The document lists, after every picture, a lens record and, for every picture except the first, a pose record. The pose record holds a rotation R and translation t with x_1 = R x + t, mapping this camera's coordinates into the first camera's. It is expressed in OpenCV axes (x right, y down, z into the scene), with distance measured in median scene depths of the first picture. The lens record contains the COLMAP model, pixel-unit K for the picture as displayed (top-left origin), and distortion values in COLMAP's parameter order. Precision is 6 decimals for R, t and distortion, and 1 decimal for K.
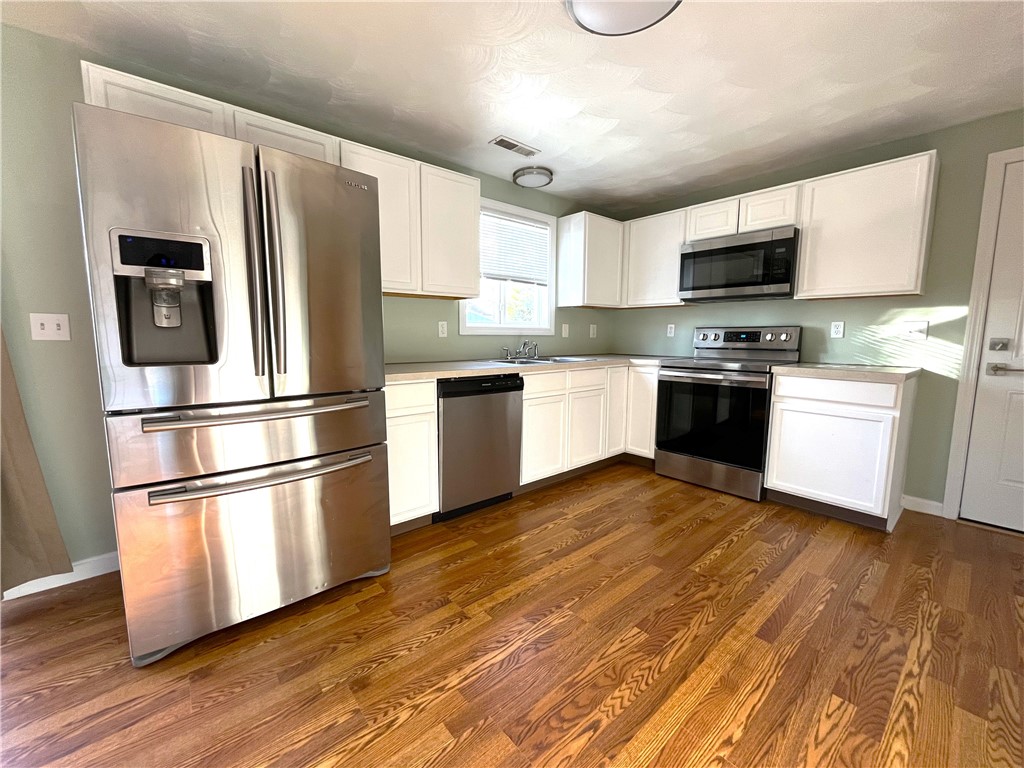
lens RADIAL K [[416.3, 0, 508.1], [0, 416.3, 380.2], [0, 0, 1]] dist [-0.004327, 0.001196]
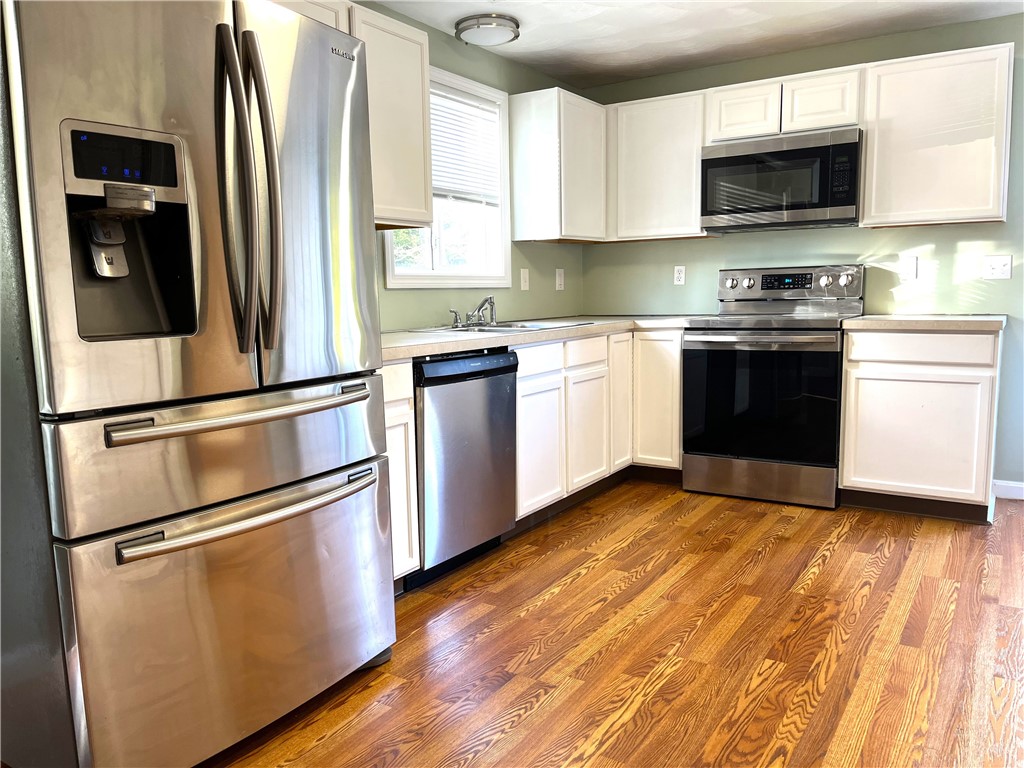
lens RADIAL K [[781.3, 0, 510.8], [0, 781.3, 386.3], [0, 0, 1]] dist [0.032552, -0.042529]
pose [[0.957676, -0.059726, 0.281582, -0.417202], [0.056809, 0.998213, 0.018520, 0.031864], [-0.282185, -0.001740, 0.959358, -0.202010]]
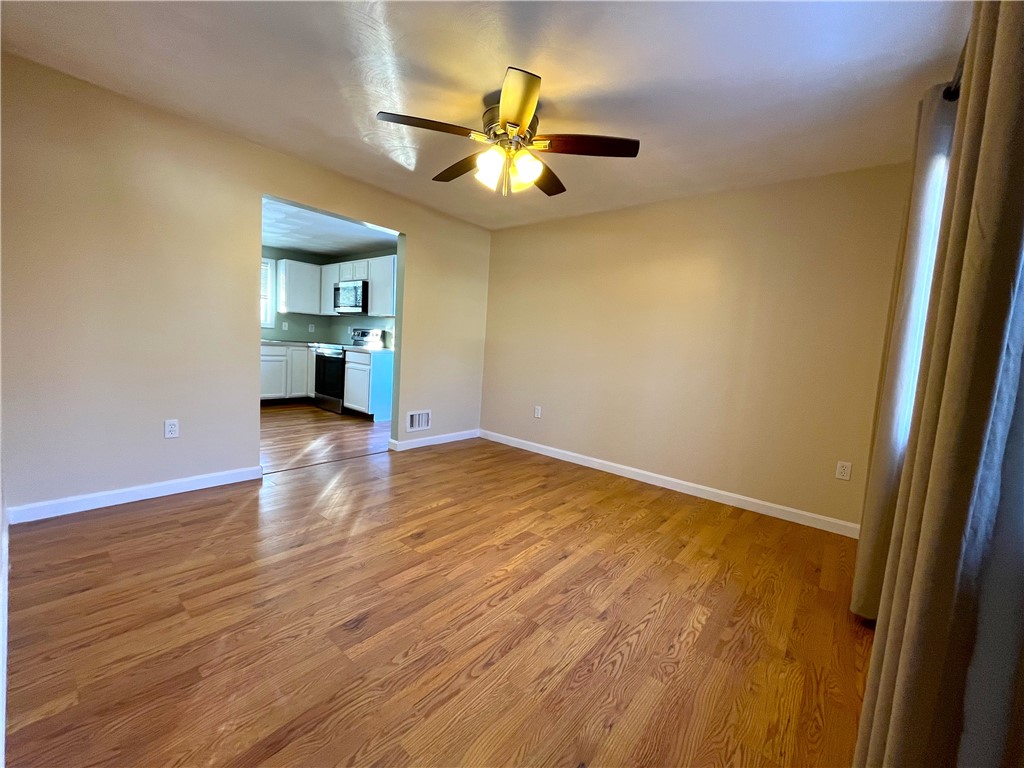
lens RADIAL K [[416.3, 0, 507.0], [0, 416.3, 386.7], [0, 0, 1]] dist [-0.004327, 0.001196]
pose [[0.987829, 0.046944, 0.148288, 1.519343], [-0.045808, 0.998889, -0.011072, 0.201249], [-0.148643, 0.004145, 0.988882, -1.562540]]
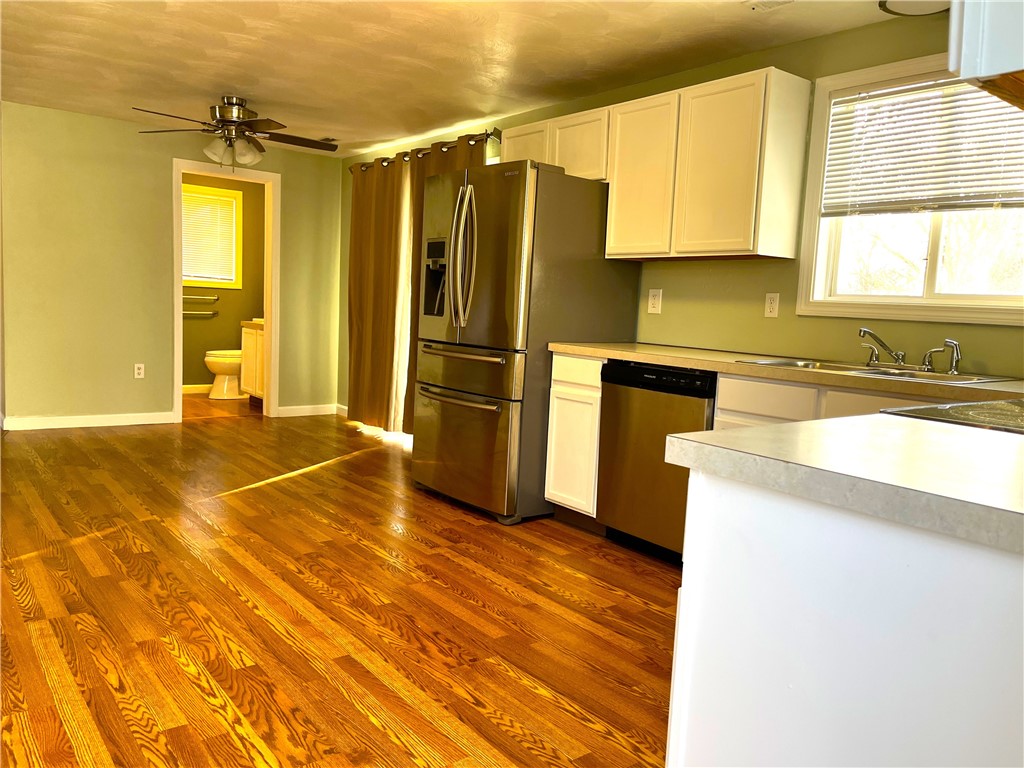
lens RADIAL K [[781.3, 0, 513.6], [0, 781.3, 383.4], [0, 0, 1]] dist [0.032552, -0.042529]
pose [[-0.041234, 0.094191, -0.994700, 1.608663], [-0.162588, 0.981645, 0.099695, -0.090214], [0.985832, 0.165837, -0.025163, 0.988716]]
